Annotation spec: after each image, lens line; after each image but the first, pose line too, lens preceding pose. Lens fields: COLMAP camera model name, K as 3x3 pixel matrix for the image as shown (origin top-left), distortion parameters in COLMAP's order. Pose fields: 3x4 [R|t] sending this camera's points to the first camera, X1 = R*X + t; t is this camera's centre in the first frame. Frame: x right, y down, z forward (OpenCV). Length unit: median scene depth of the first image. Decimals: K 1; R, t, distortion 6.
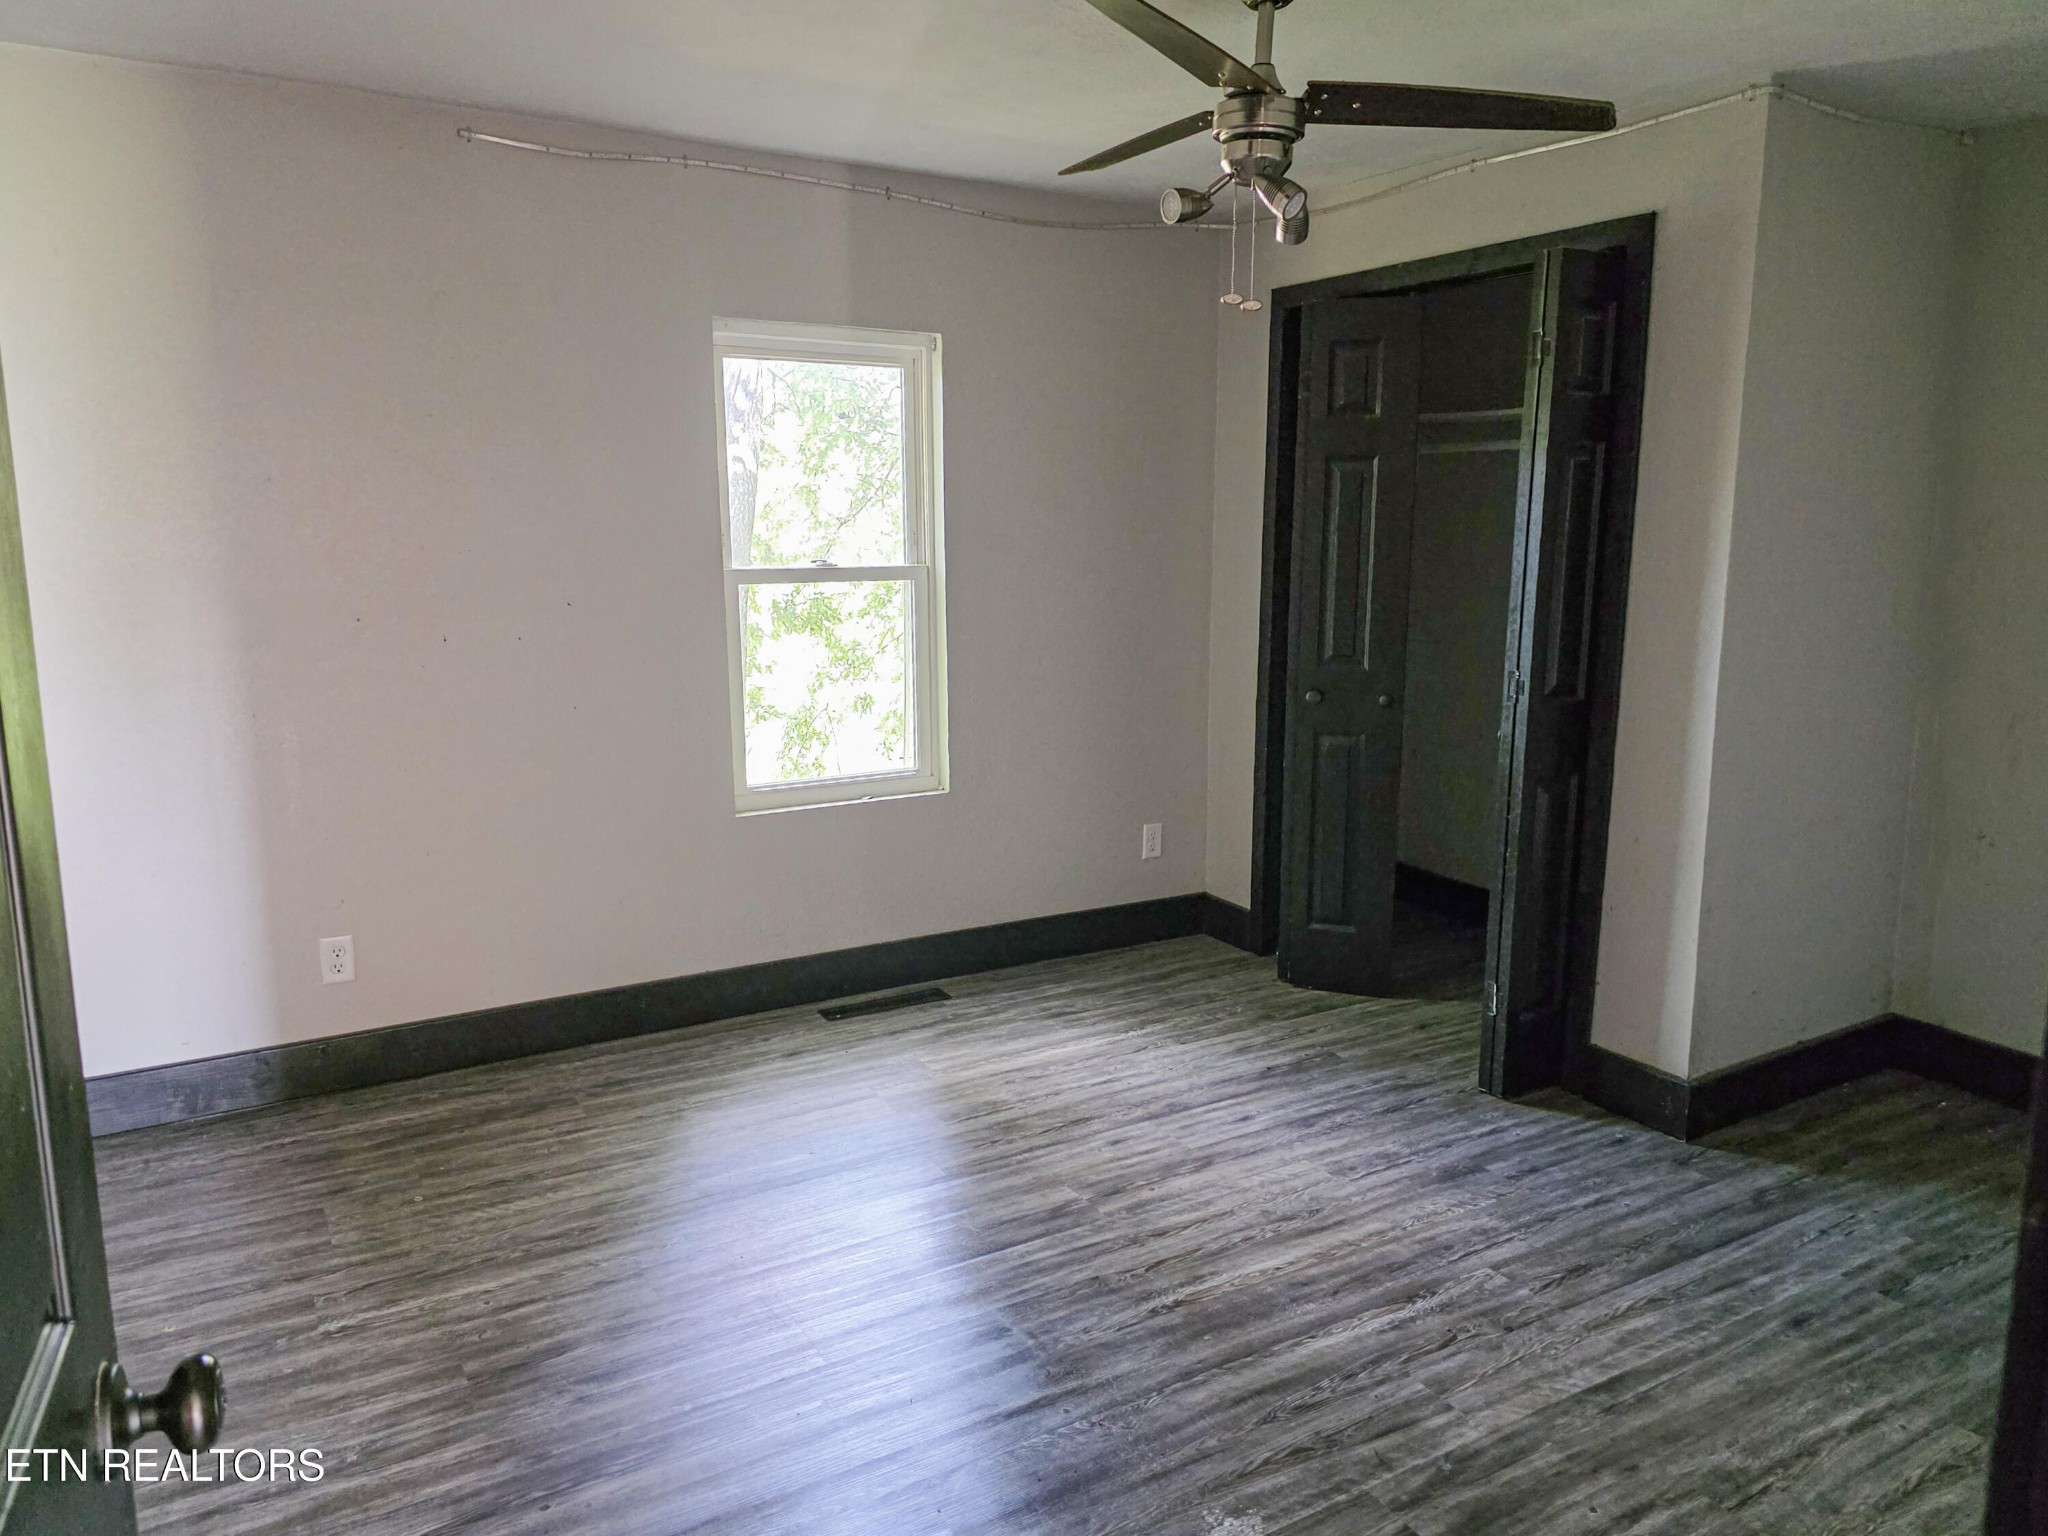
lens RADIAL K [[1476.5, 0, 1024.0], [0, 1476.5, 768.0], [0, 0, 1]] dist [0.014149, -0.002463]
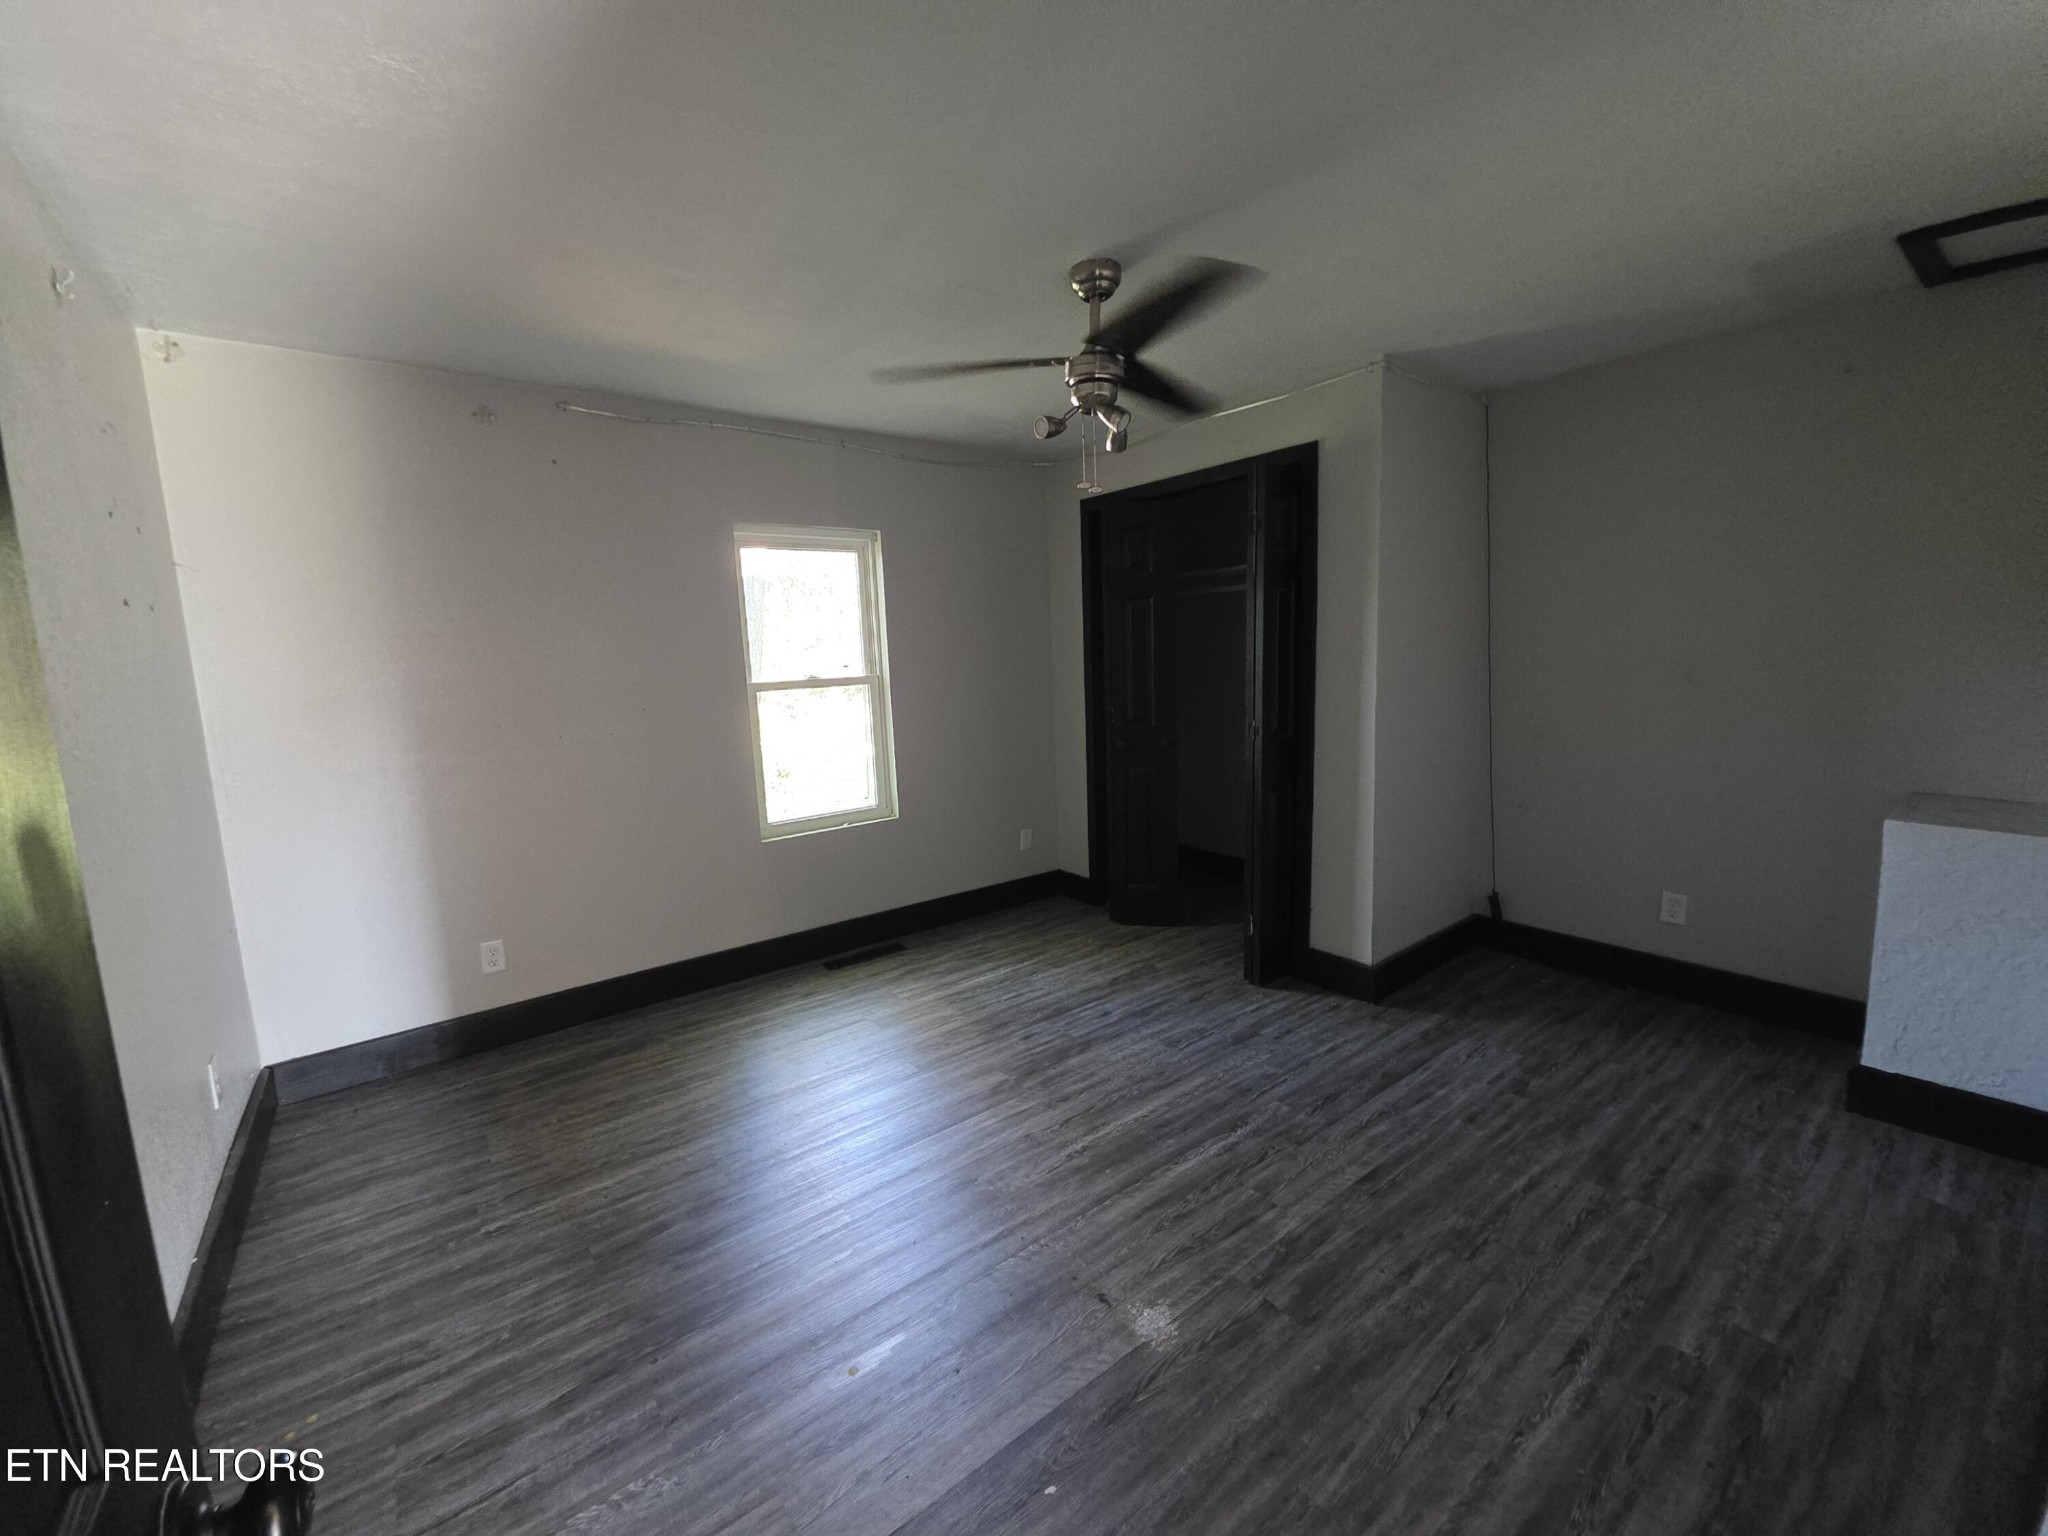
lens RADIAL K [[852.7, 0, 1024.0], [0, 852.7, 768.0], [0, 0, 1]] dist [0.000433, 0.000046]
pose [[0.991584, -0.057299, 0.116091, -0.031493], [0.061186, 0.997669, -0.030199, -0.002352], [-0.114090, 0.037048, 0.992779, 0.112405]]
